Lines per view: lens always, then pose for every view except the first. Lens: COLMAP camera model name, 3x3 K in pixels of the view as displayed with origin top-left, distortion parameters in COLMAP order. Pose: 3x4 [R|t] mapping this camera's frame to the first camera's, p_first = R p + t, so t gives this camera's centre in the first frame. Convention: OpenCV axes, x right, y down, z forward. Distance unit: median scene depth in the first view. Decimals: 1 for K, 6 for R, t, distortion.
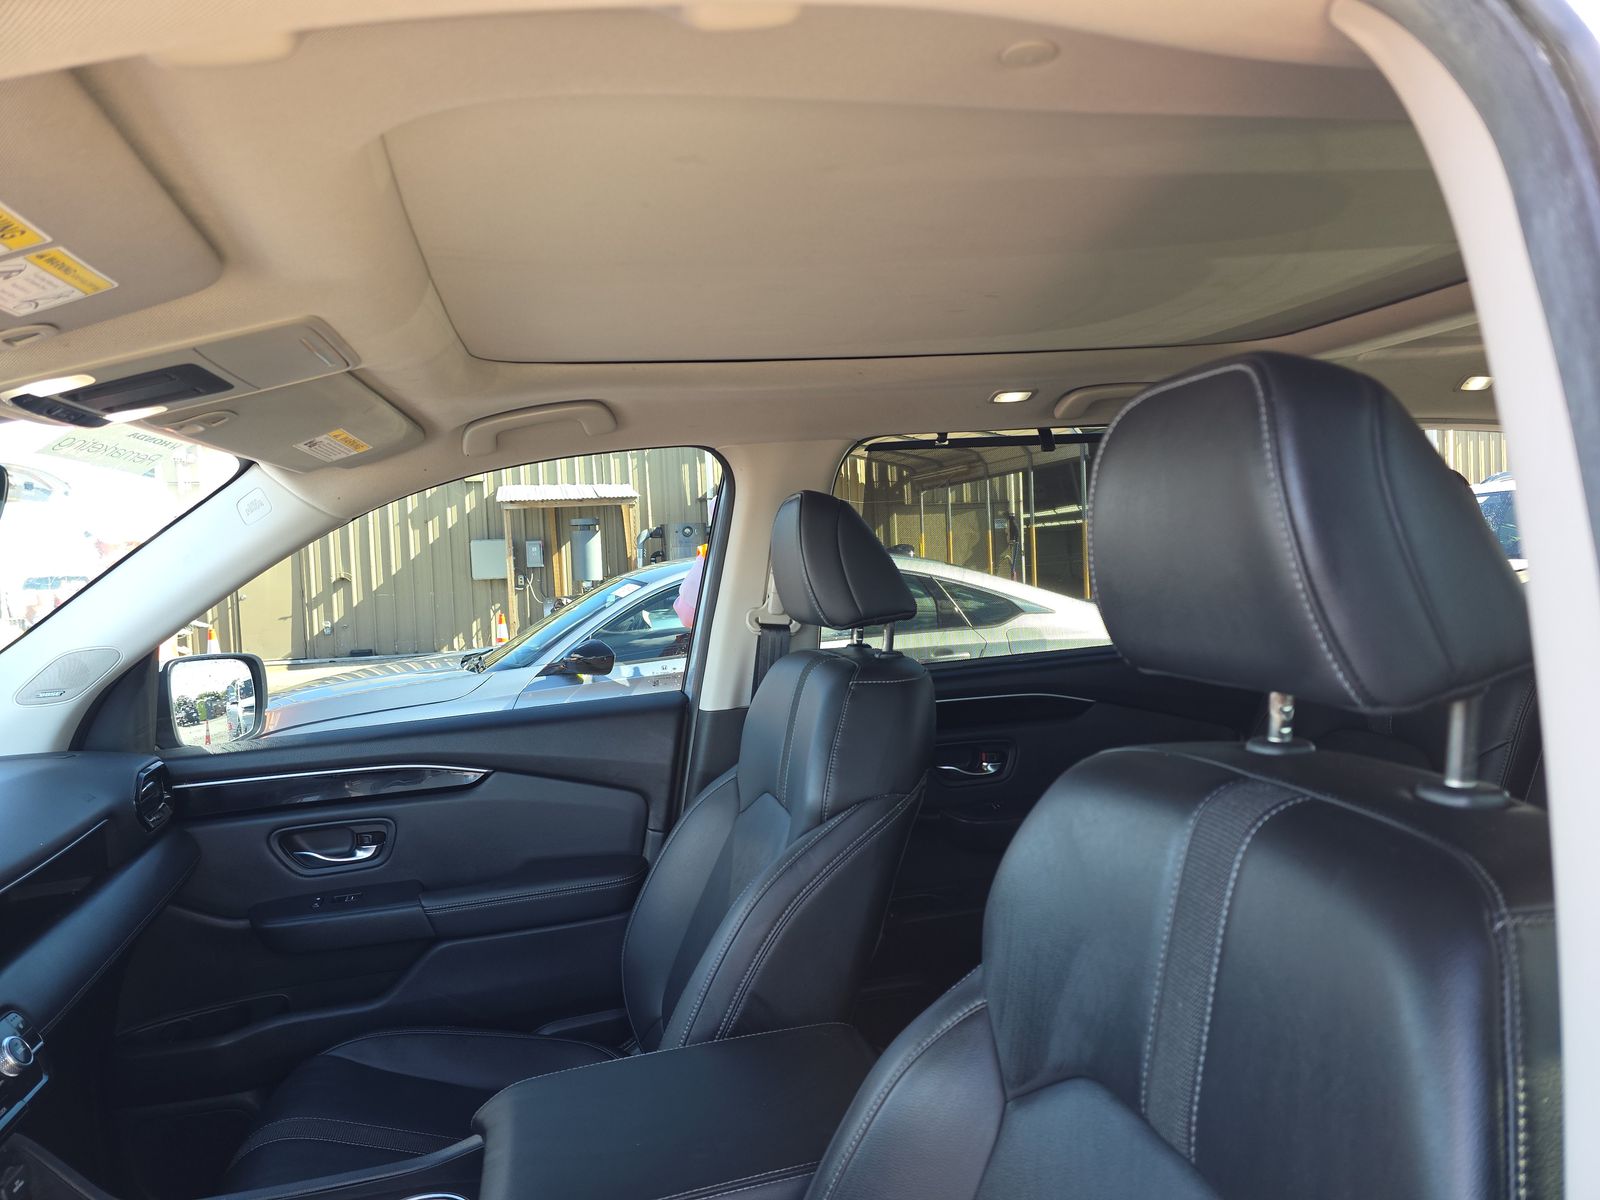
lens RADIAL K [[1162.8, 0, 805.5], [0, 1162.8, 605.6], [0, 0, 1]] dist [0.110967, -0.159510]
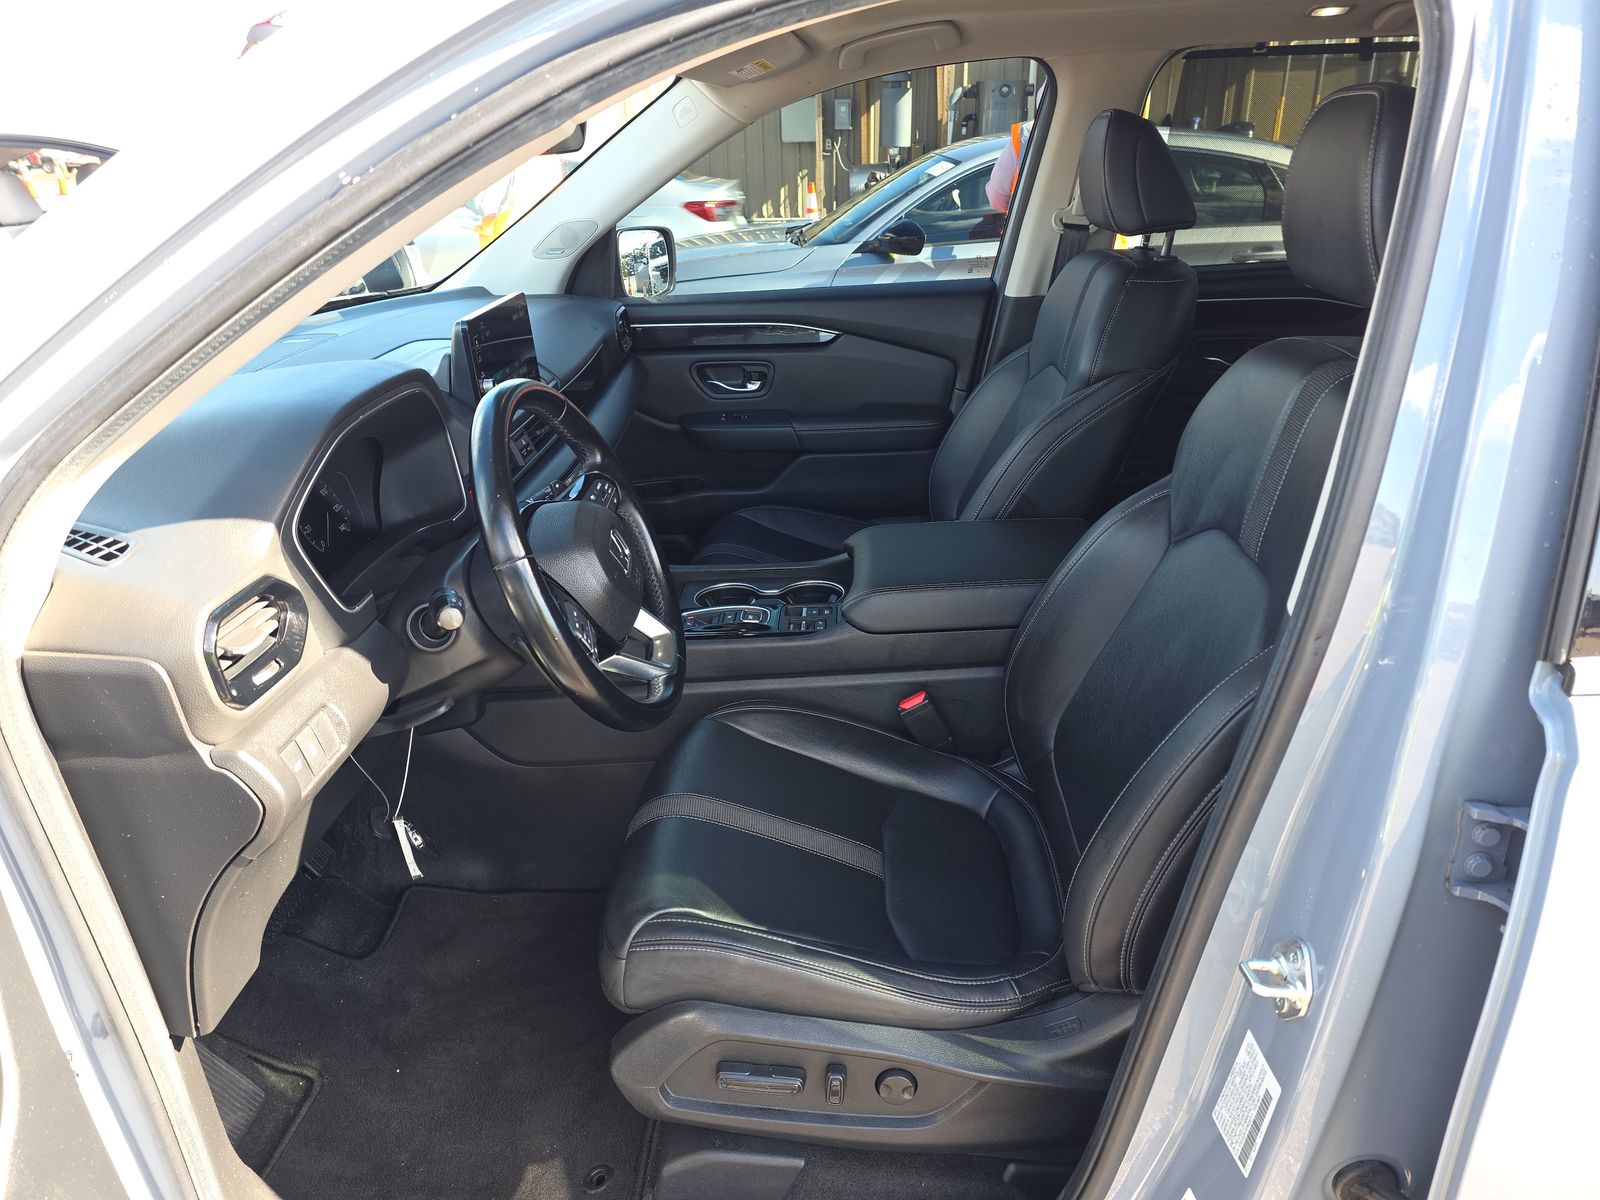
lens RADIAL K [[1162.8, 0, 805.5], [0, 1162.8, 605.6], [0, 0, 1]] dist [0.110967, -0.159510]
pose [[0.967601, 0.124797, -0.219485, 0.018981], [-0.041913, 0.936636, 0.347786, -0.026631], [0.248980, -0.327319, 0.911521, -0.295993]]
